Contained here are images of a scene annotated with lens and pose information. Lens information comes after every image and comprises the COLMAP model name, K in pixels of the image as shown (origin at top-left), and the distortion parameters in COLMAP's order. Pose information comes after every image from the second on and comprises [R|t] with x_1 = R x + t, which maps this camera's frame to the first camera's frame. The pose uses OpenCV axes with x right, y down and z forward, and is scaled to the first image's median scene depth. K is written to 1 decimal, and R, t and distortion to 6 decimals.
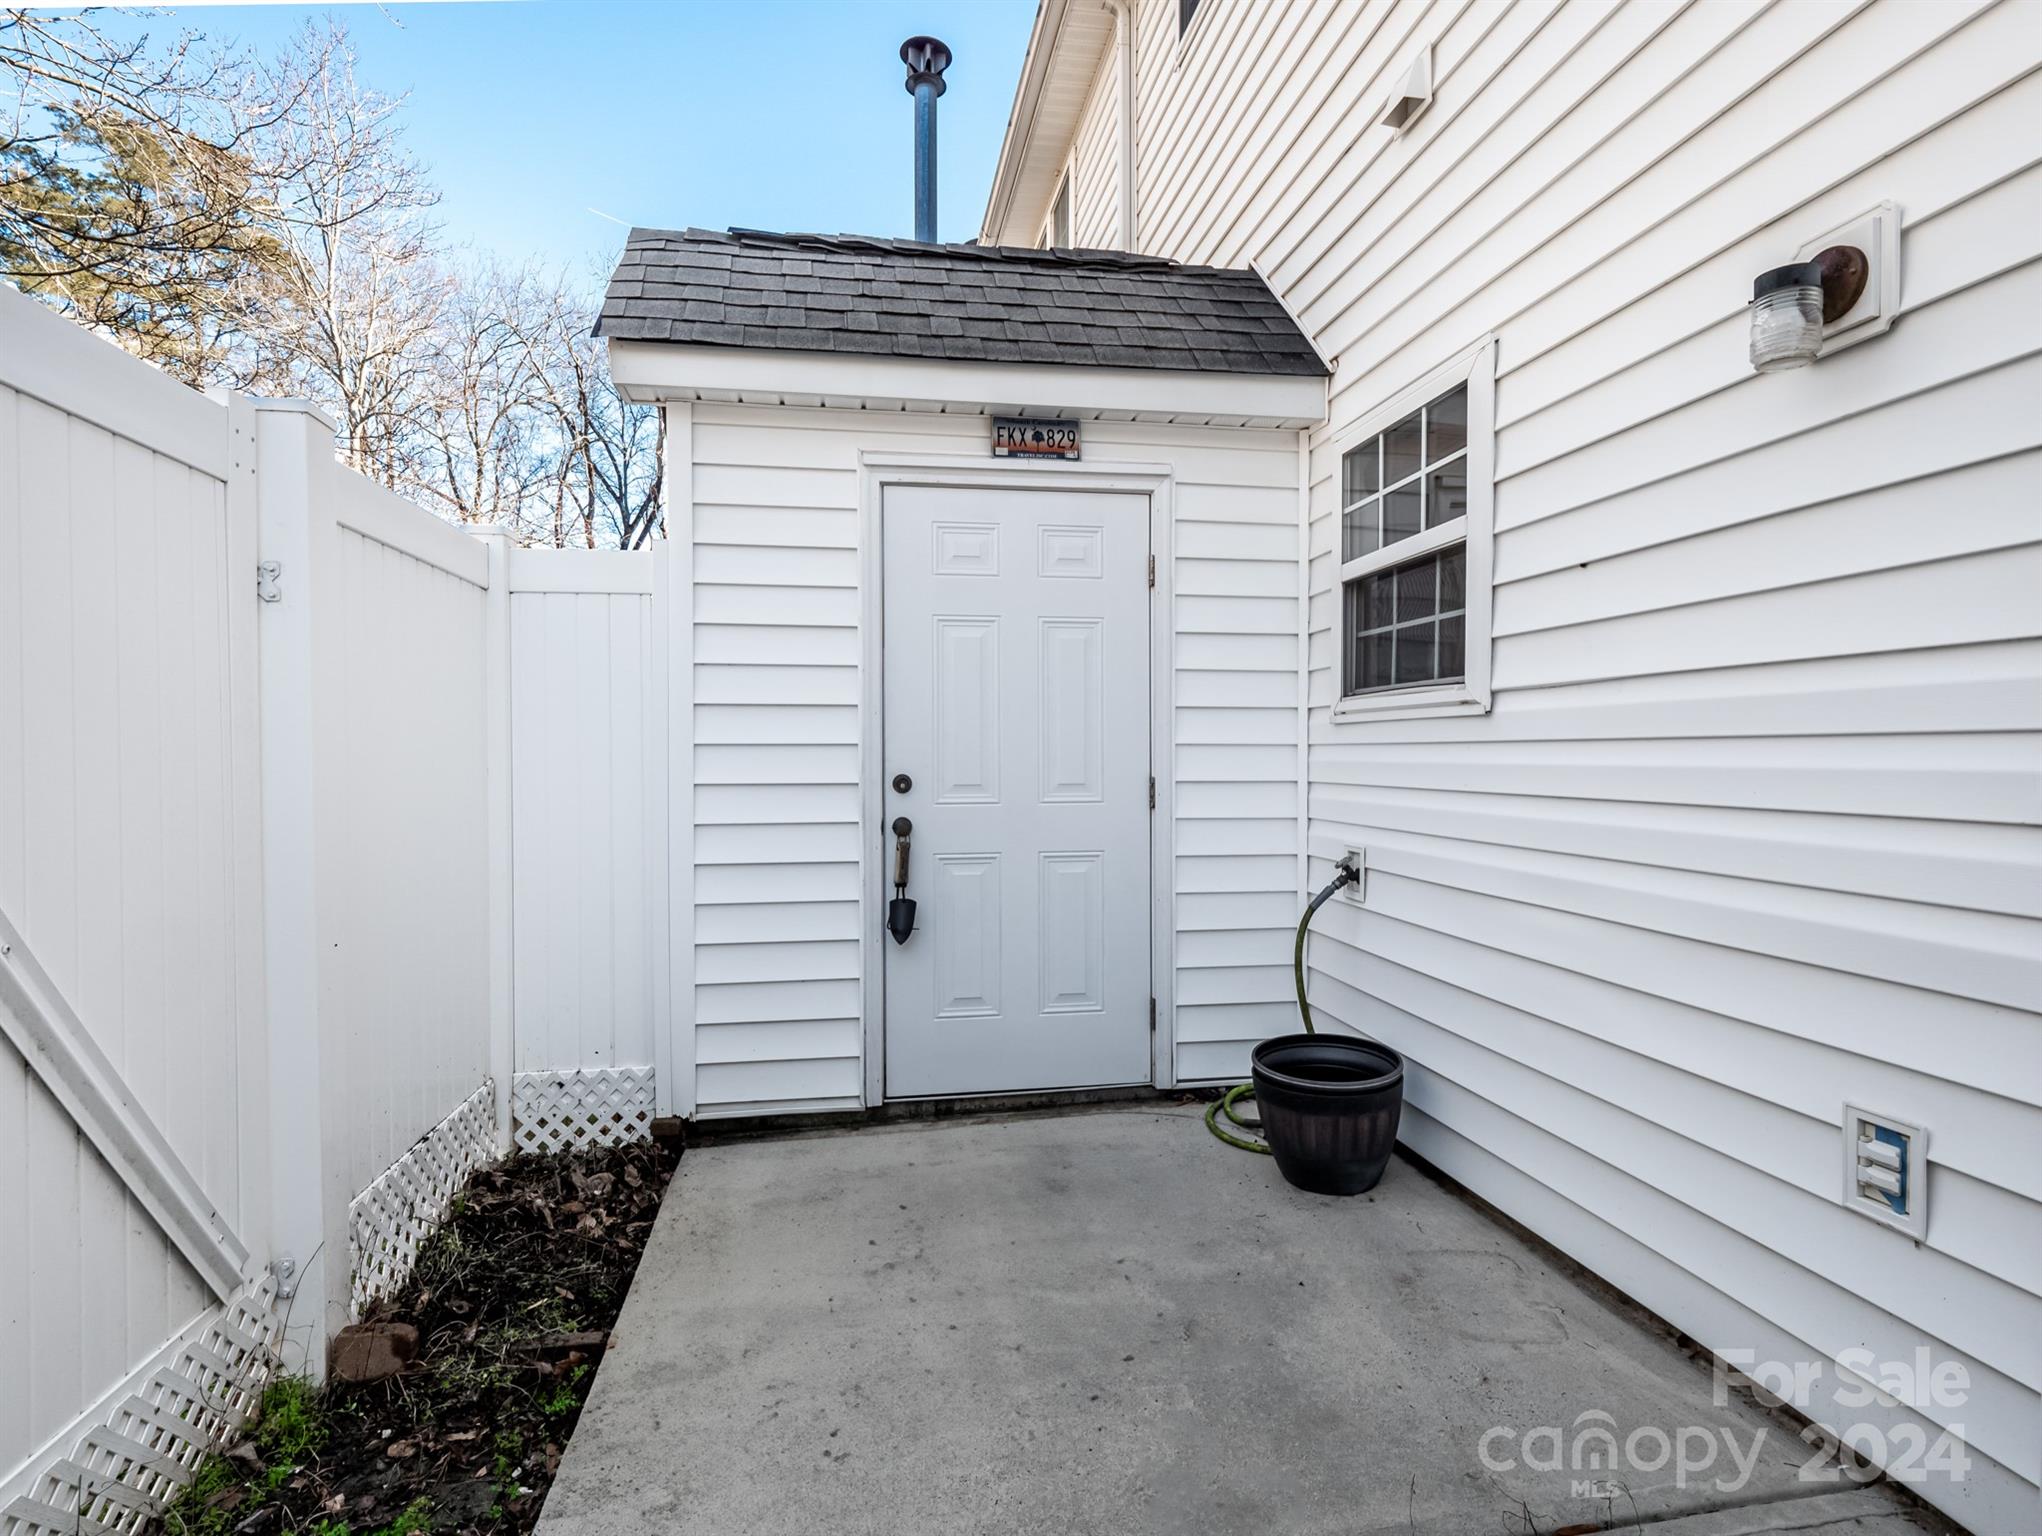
lens RADIAL K [[1037.2, 0, 983.2], [0, 1037.2, 779.9], [0, 0, 1]] dist [0.019292, -0.000188]
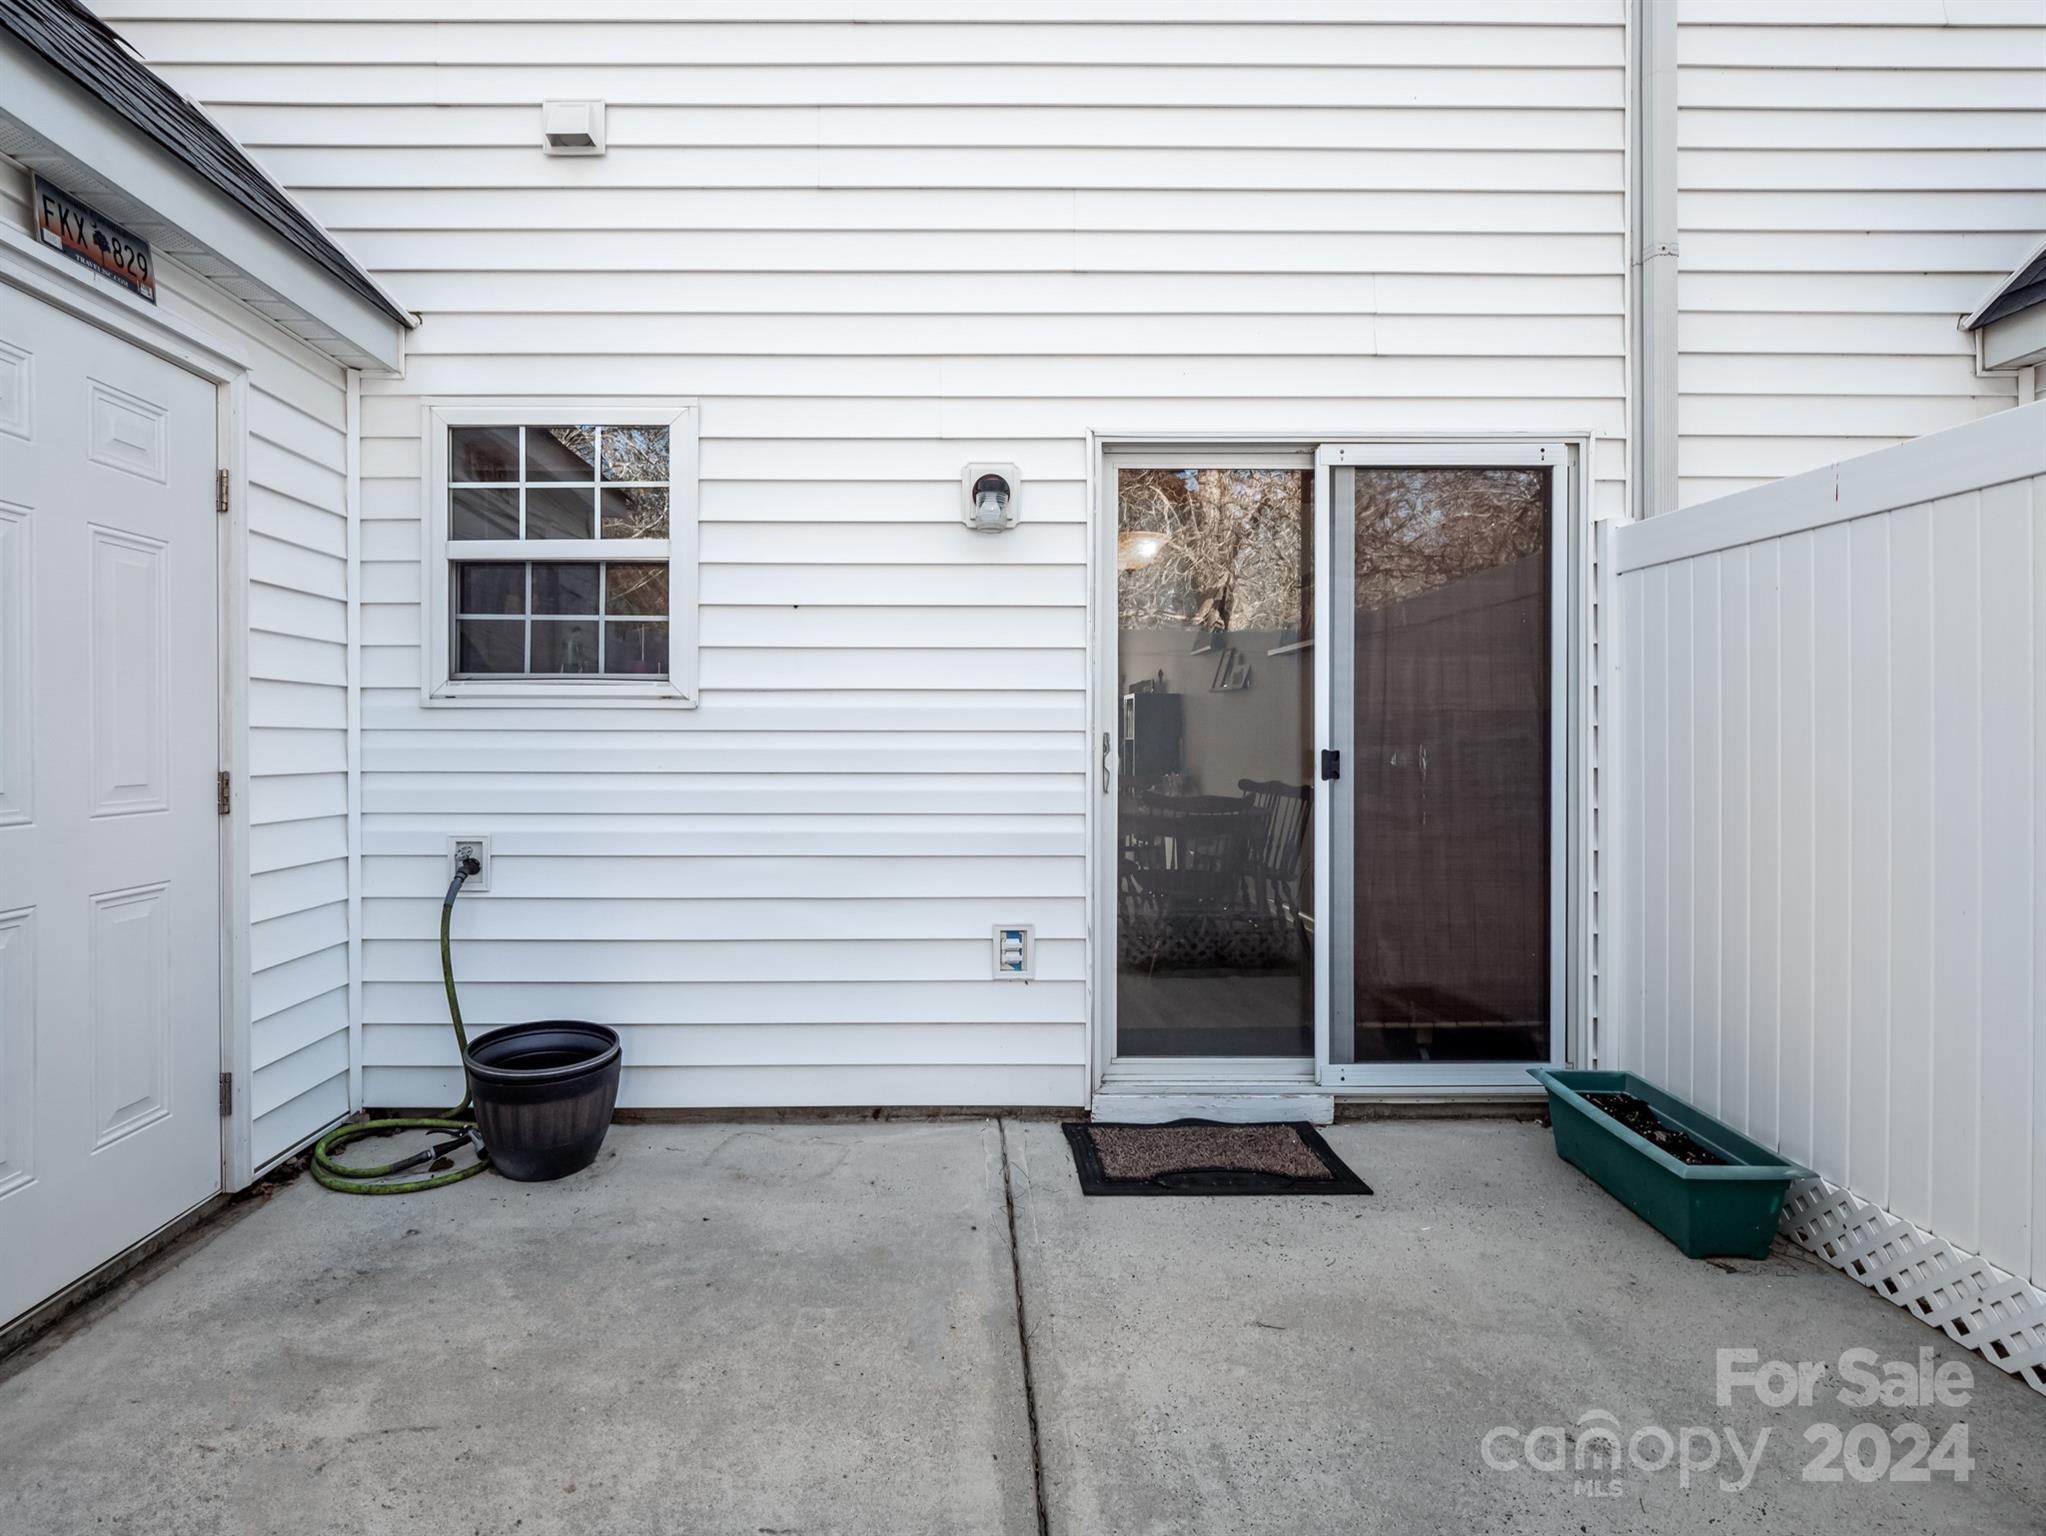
lens RADIAL K [[1024.9, 0, 978.0], [0, 1024.9, 764.2], [0, 0, 1]] dist [-0.000391, -0.000579]
pose [[0.127388, -0.022072, 0.991607, -0.524649], [0.024100, 0.999526, 0.019152, -0.009737], [-0.991560, 0.021458, 0.127859, 0.408442]]
